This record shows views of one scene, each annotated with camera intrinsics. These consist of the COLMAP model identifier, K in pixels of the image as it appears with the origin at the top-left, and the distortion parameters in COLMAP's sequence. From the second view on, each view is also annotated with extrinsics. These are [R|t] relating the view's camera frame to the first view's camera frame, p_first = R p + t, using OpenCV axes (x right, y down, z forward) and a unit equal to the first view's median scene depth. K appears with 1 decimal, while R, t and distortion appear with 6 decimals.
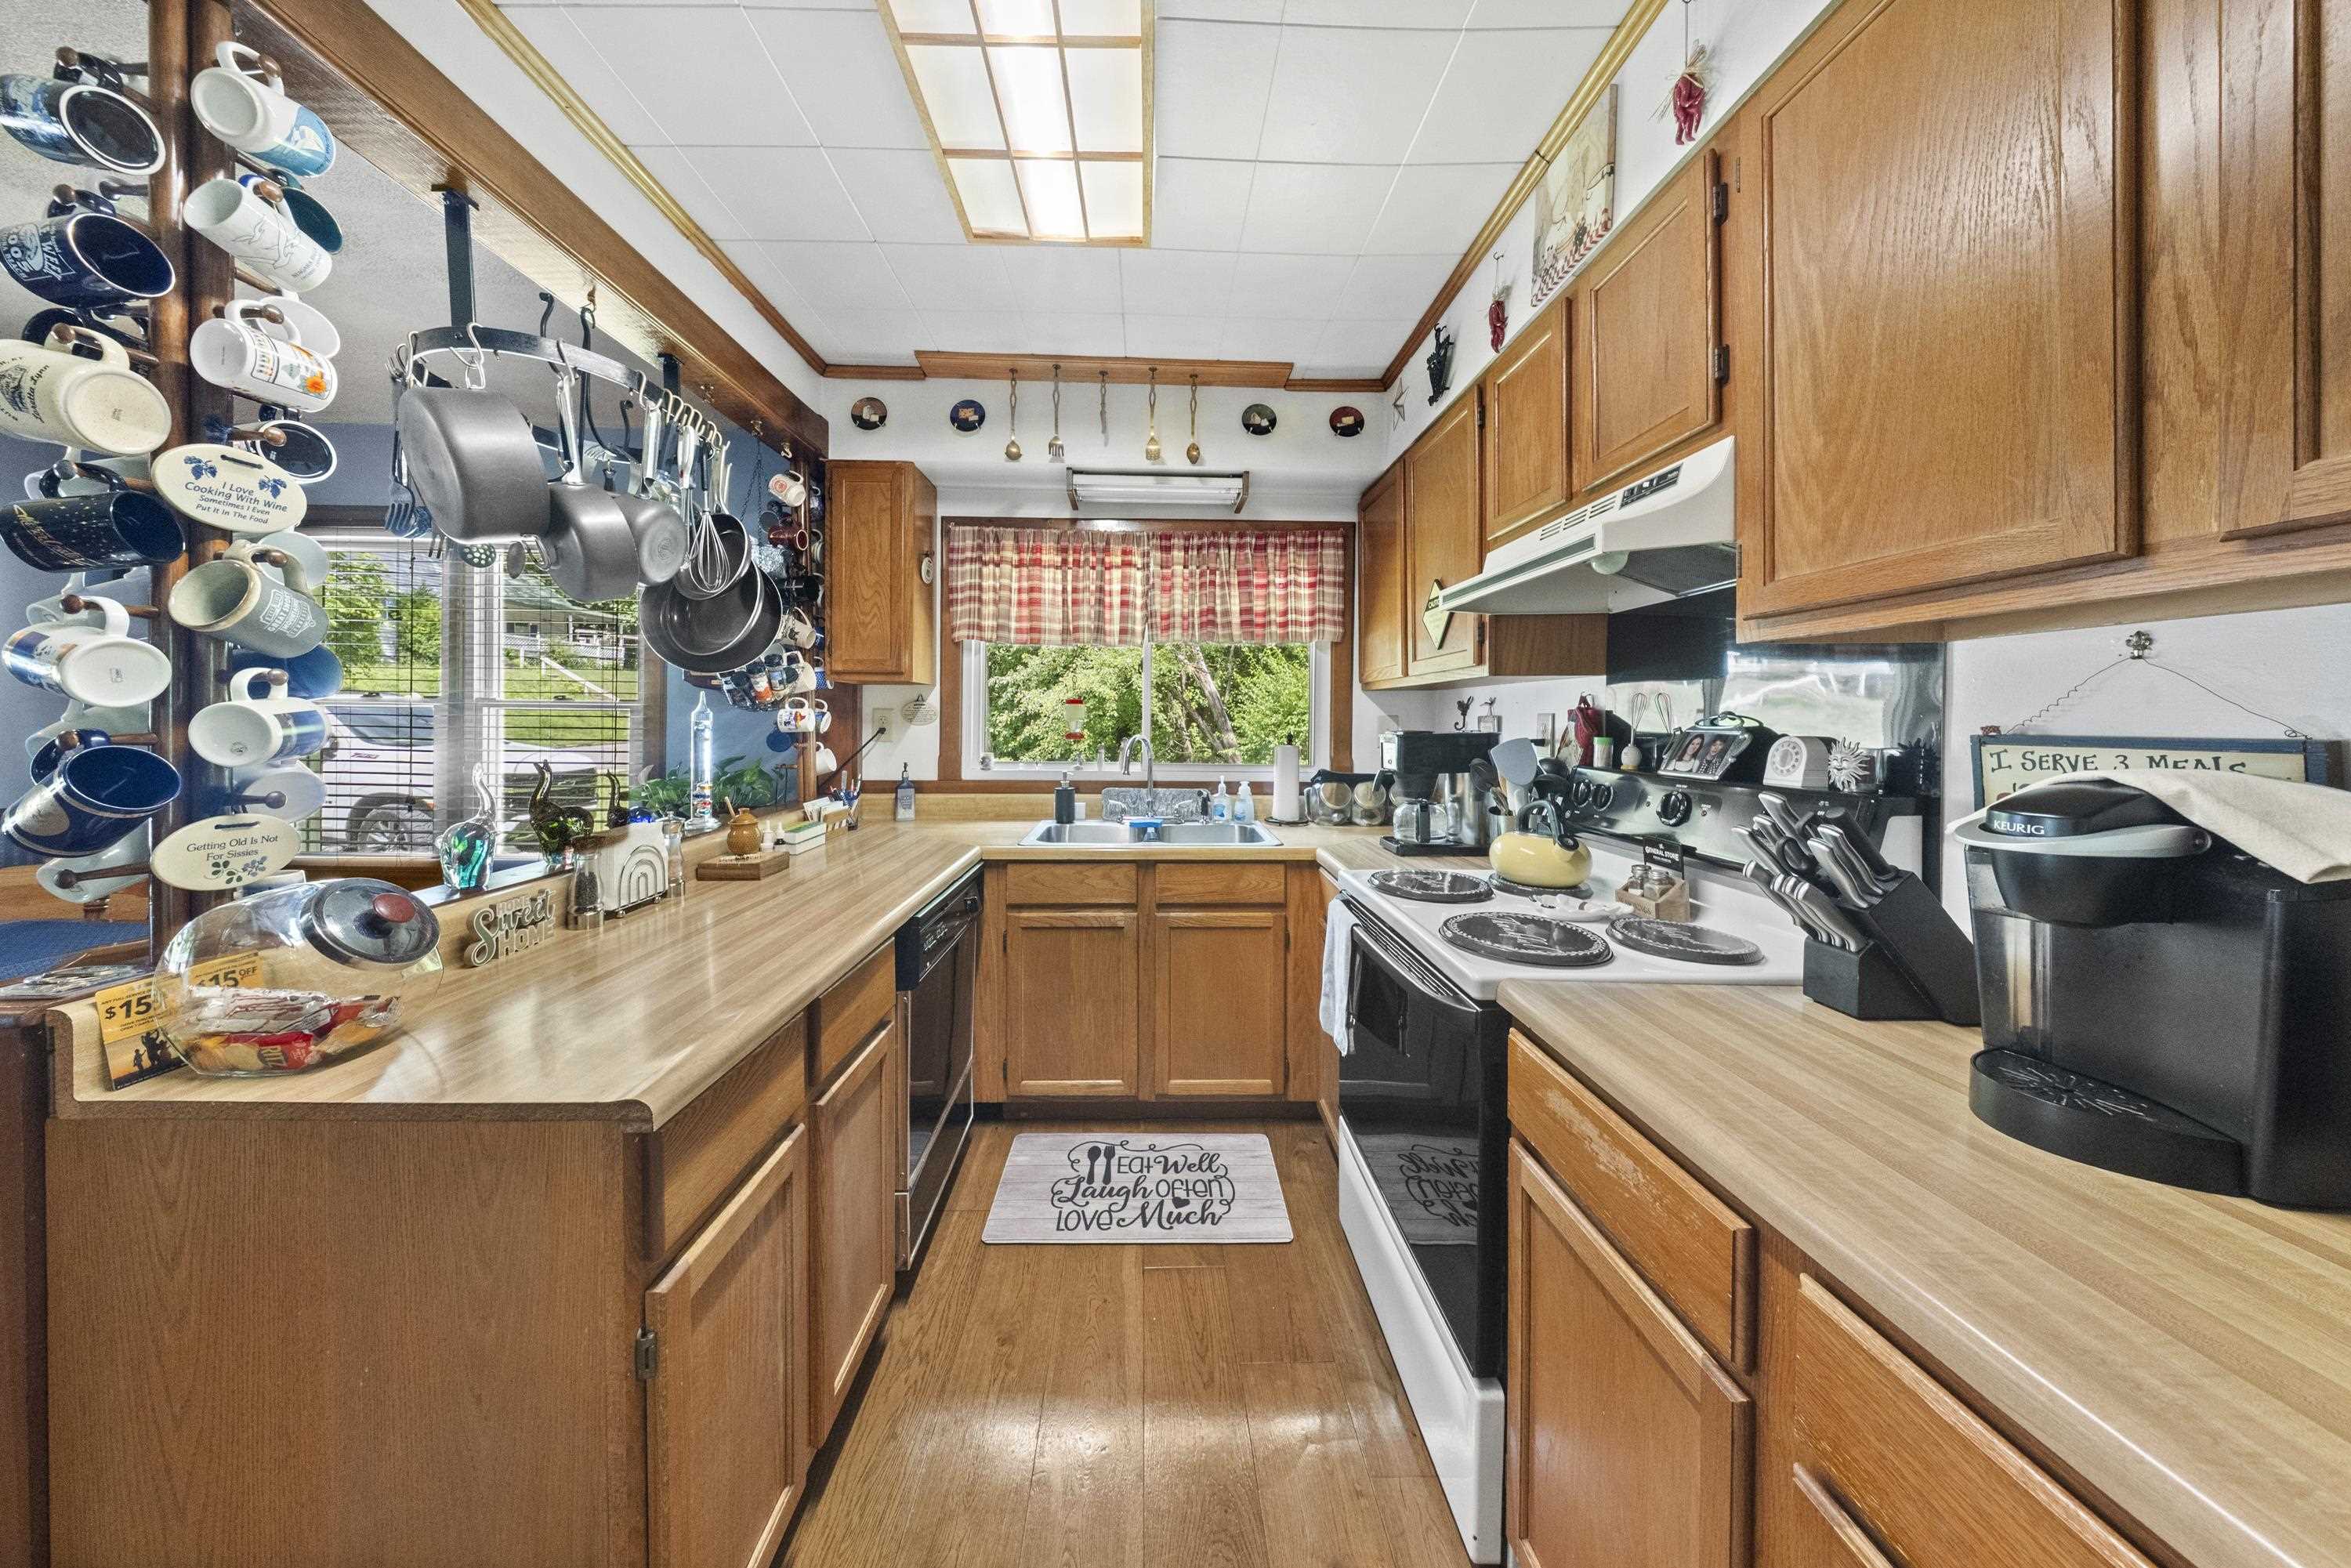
lens RADIAL K [[700.9, 0, 1146.0], [0, 700.9, 723.5], [0, 0, 1]] dist [-0.002295, -0.000763]
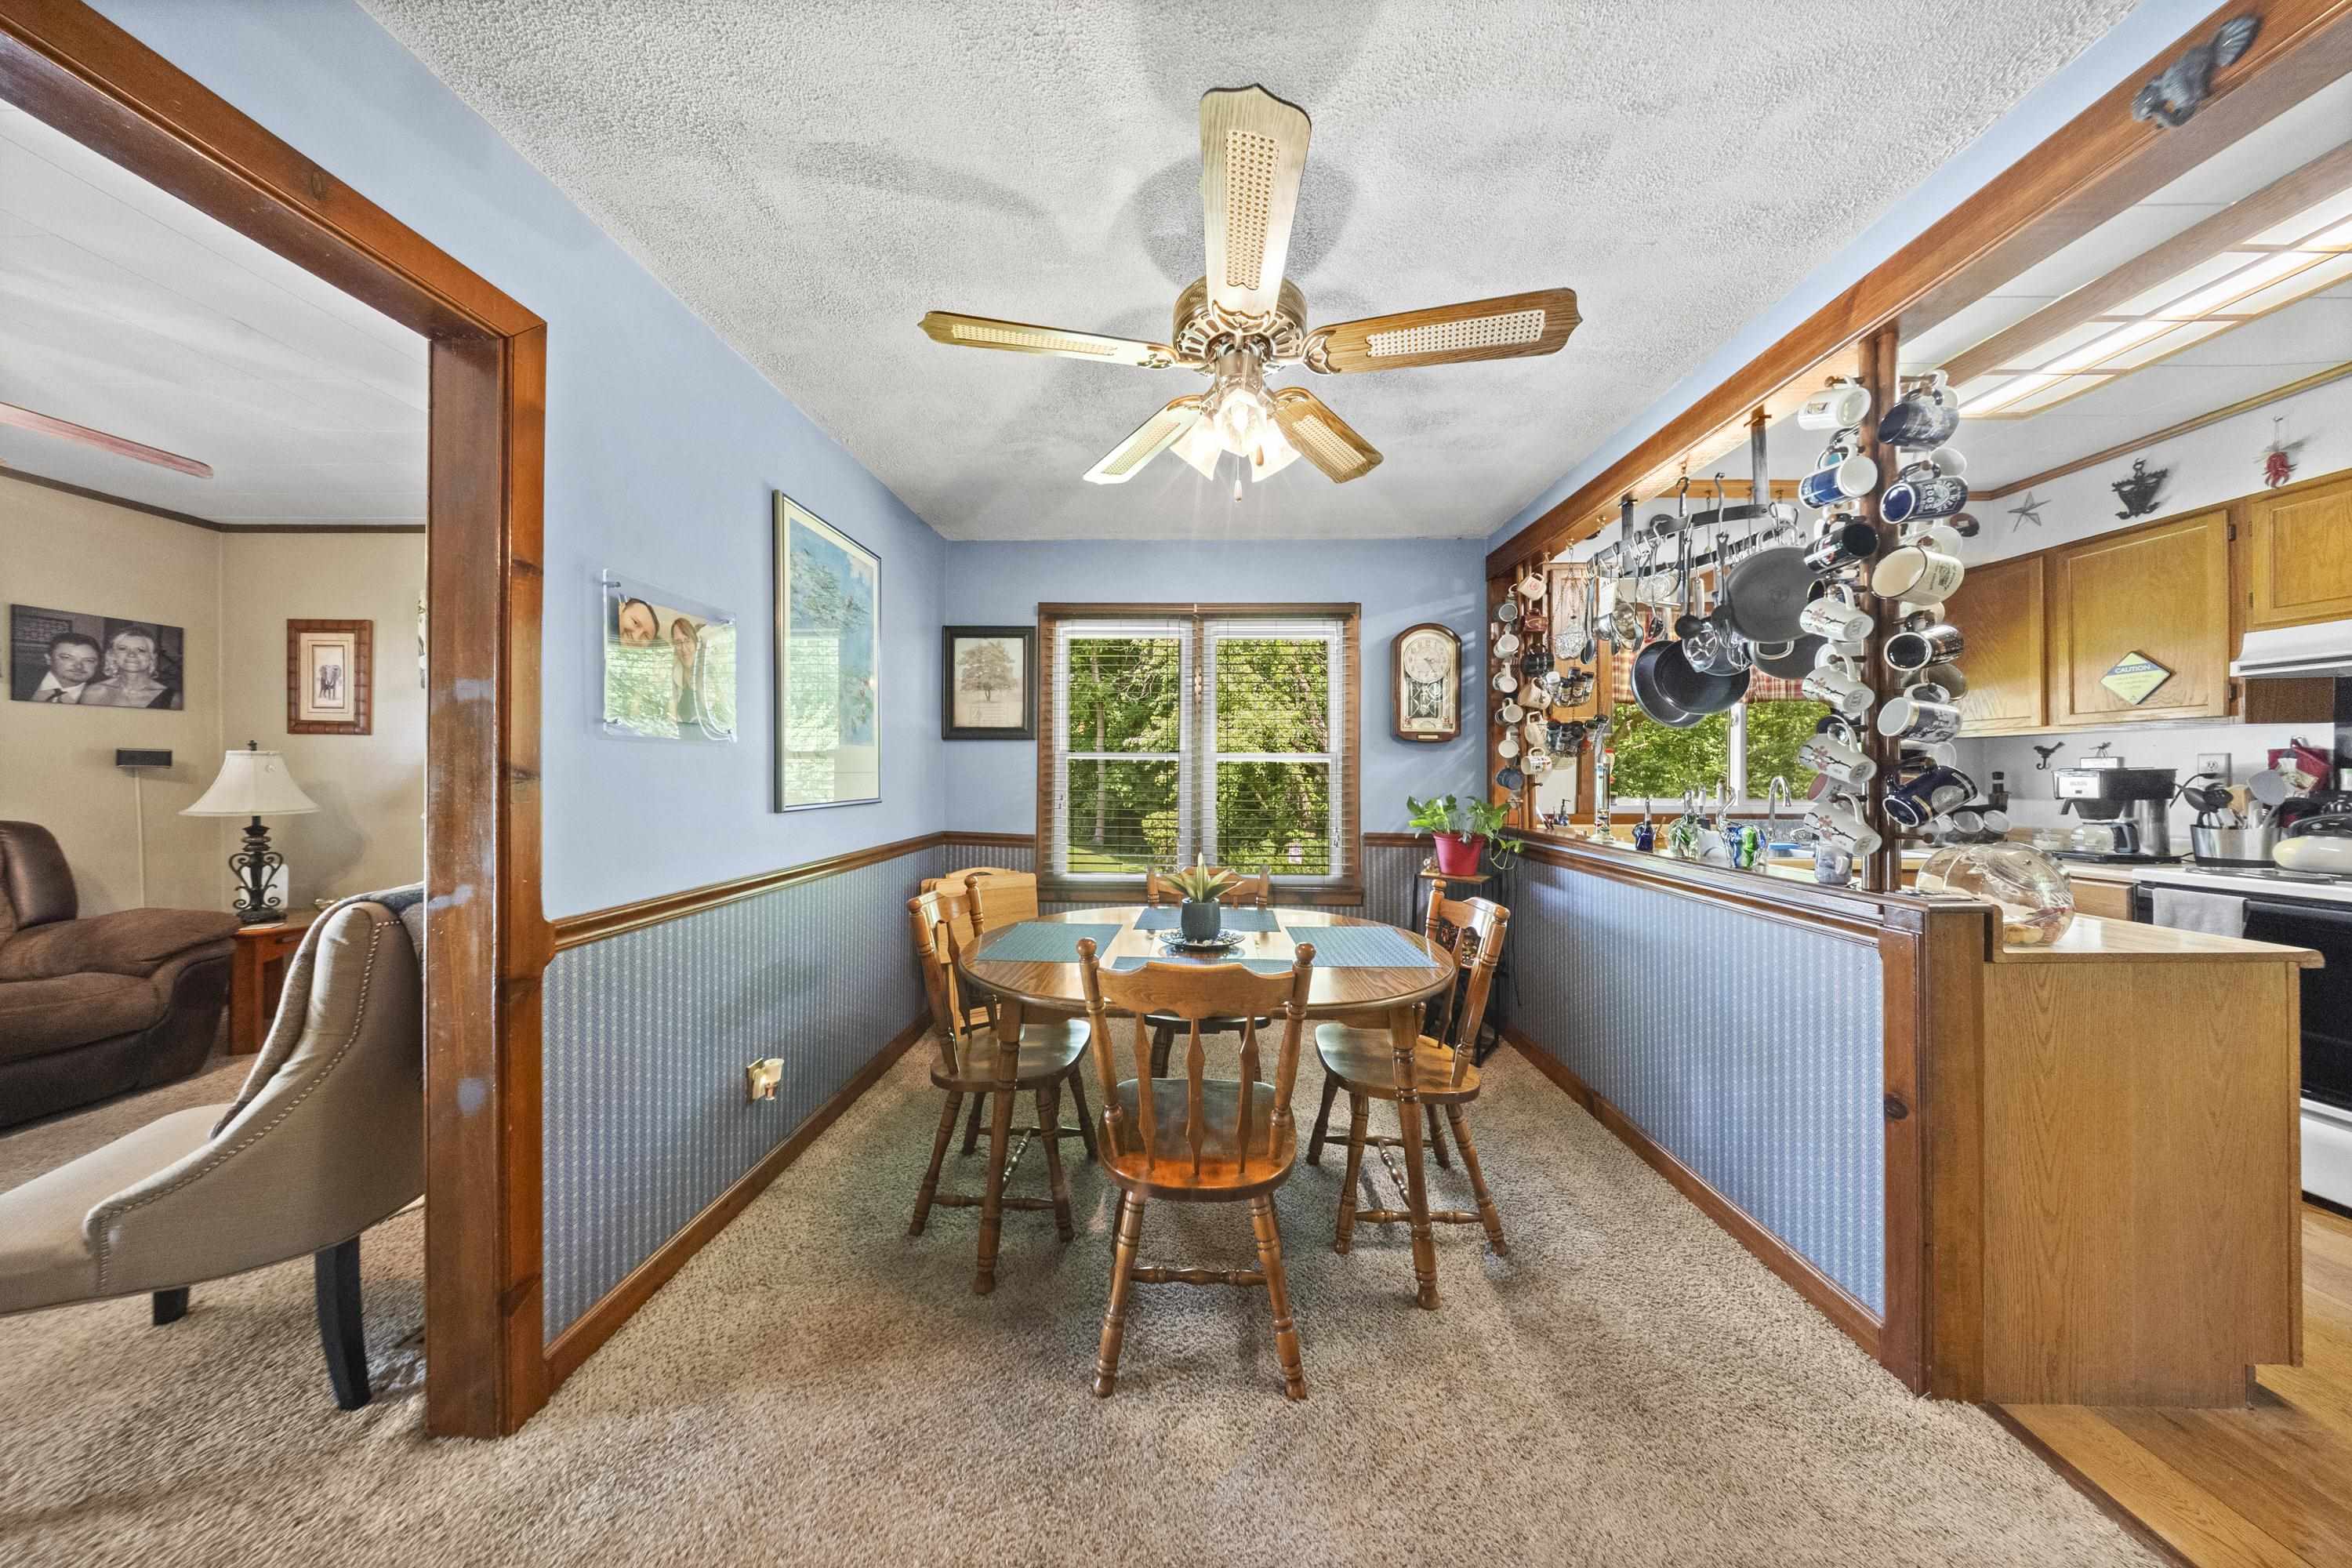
lens RADIAL K [[701.2, 0, 1171.8], [0, 701.2, 777.0], [0, 0, 1]] dist [-0.002295, -0.000763]
pose [[0.999323, -0.009022, -0.035677, -1.441597], [0.008825, 0.999945, -0.005678, 0.021581], [0.035727, 0.005360, 0.999347, -0.378503]]
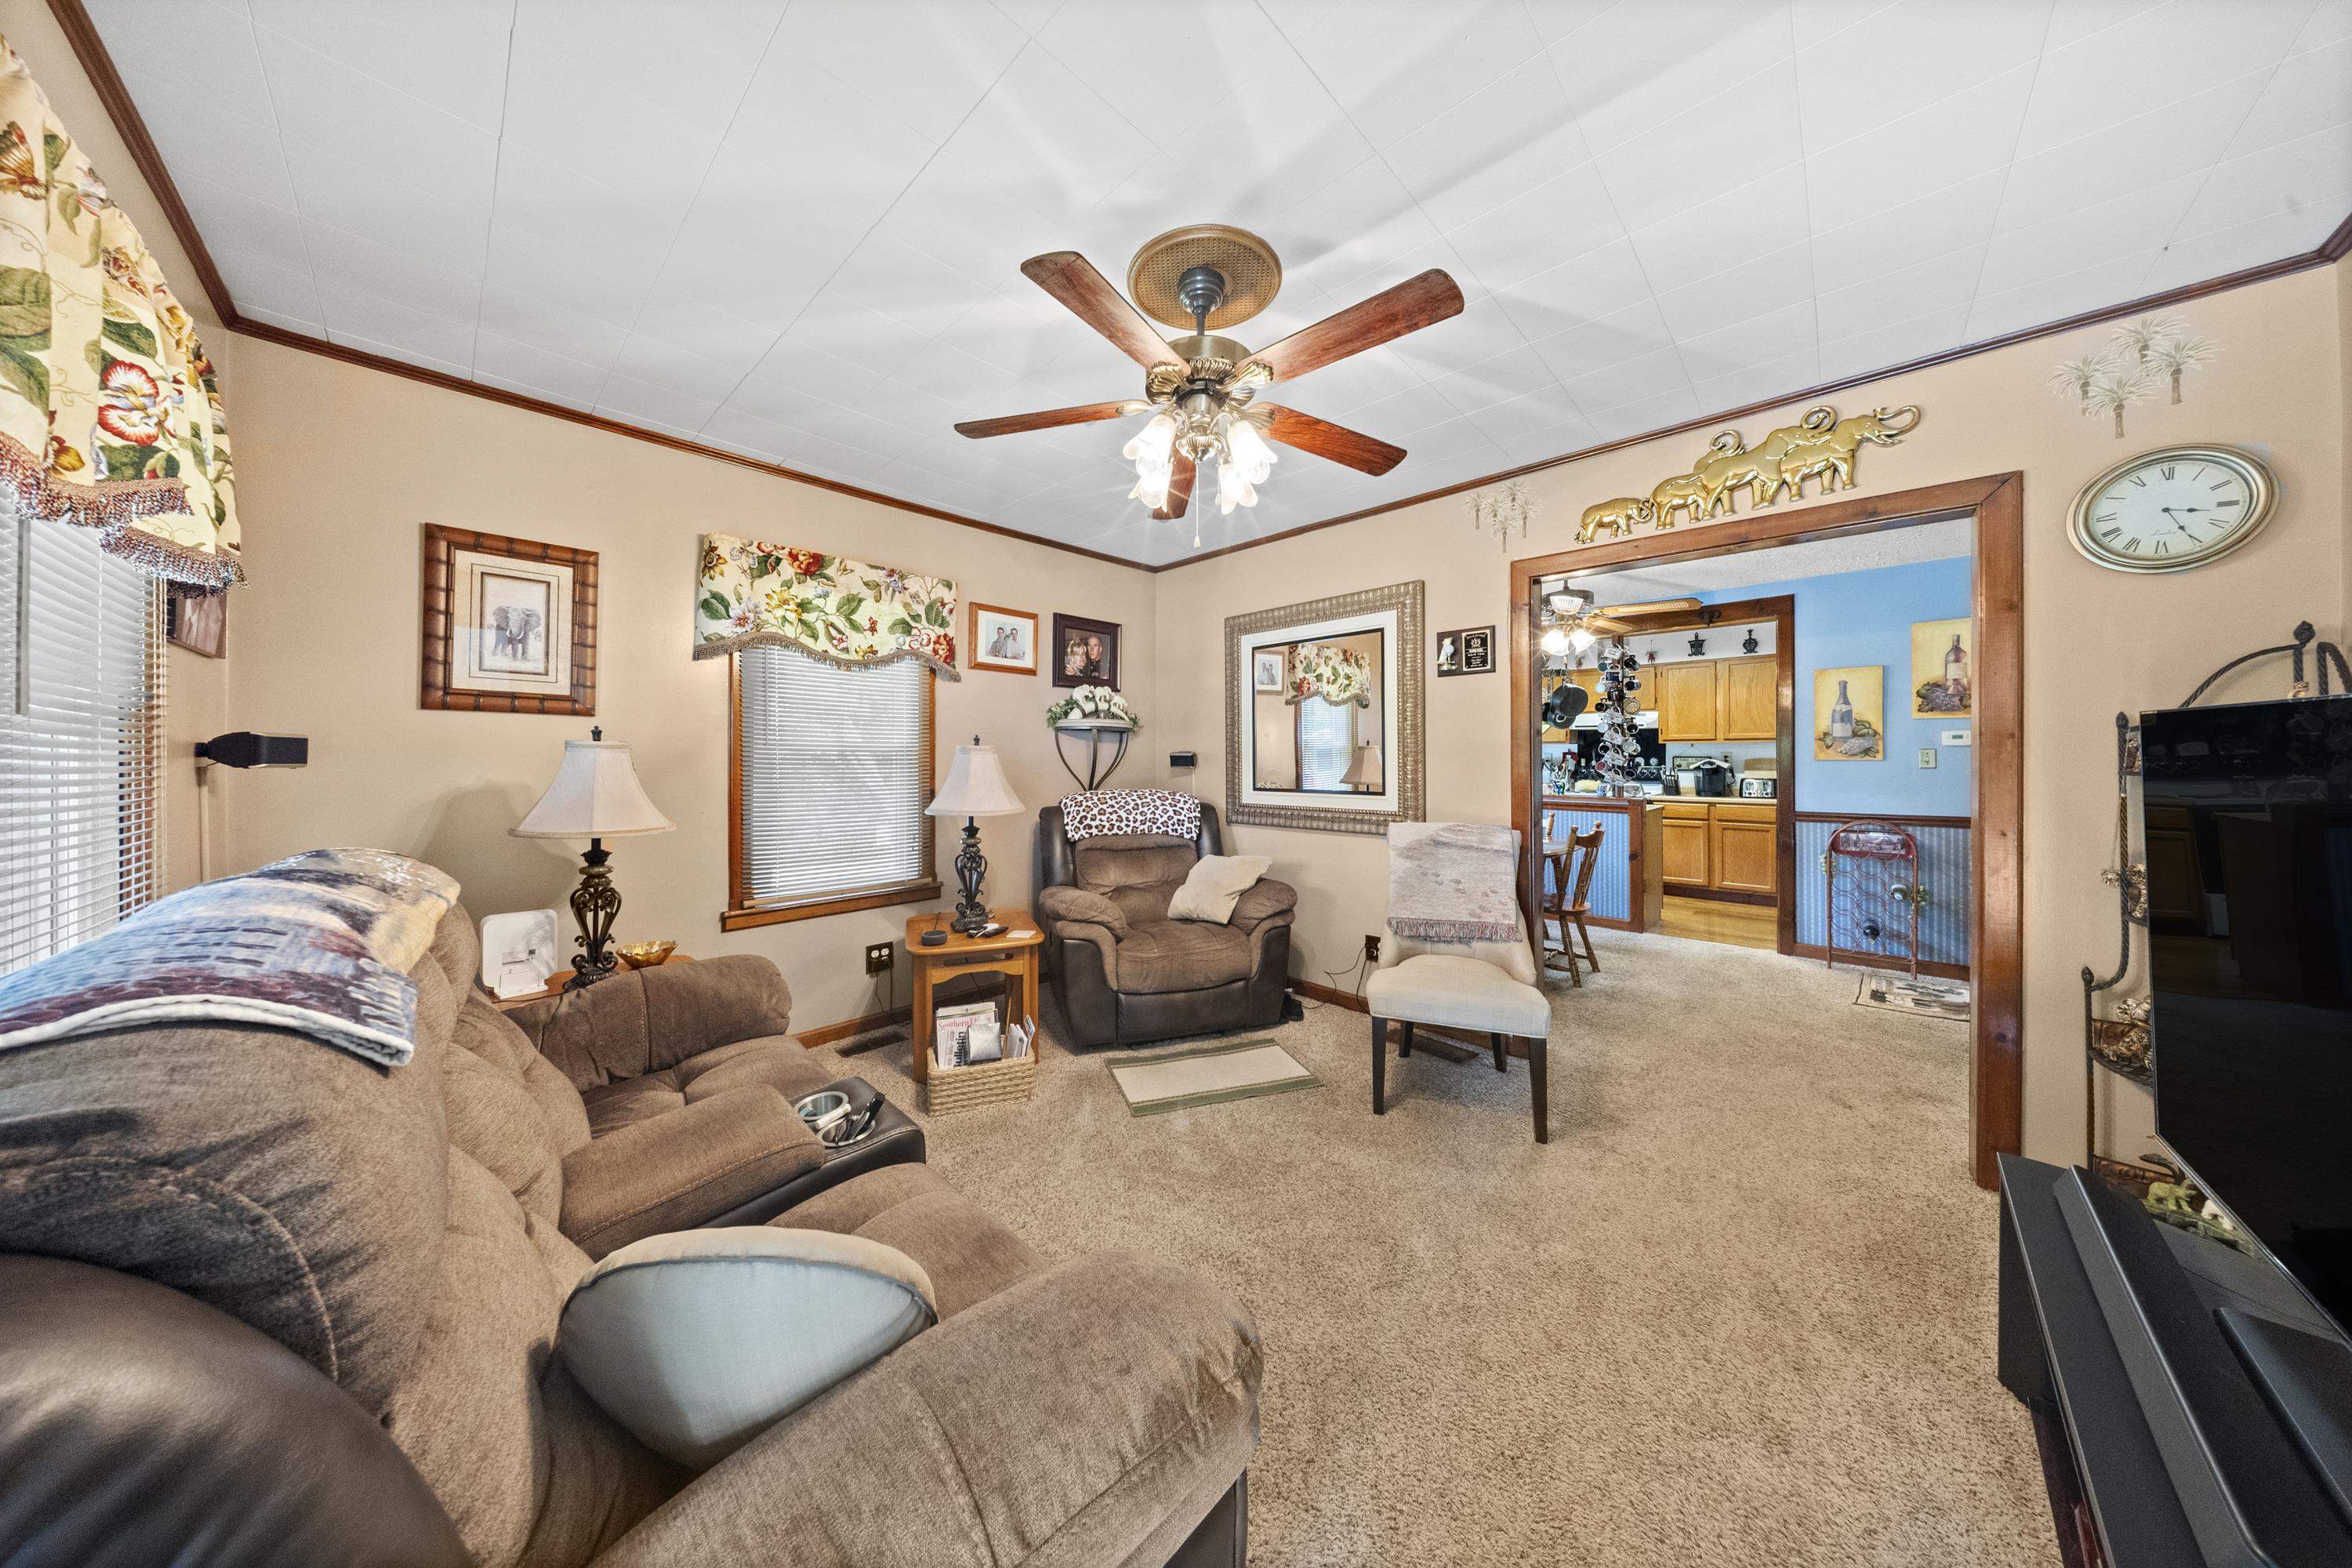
lens RADIAL K [[701.2, 0, 1170.3], [0, 701.2, 761.3], [0, 0, 1]] dist [-0.002295, -0.000763]
pose [[0.714899, -0.016344, 0.699037, -3.865152], [0.013137, 0.999864, 0.009942, -0.037859], [-0.699105, 0.002076, 0.715016, -0.270259]]
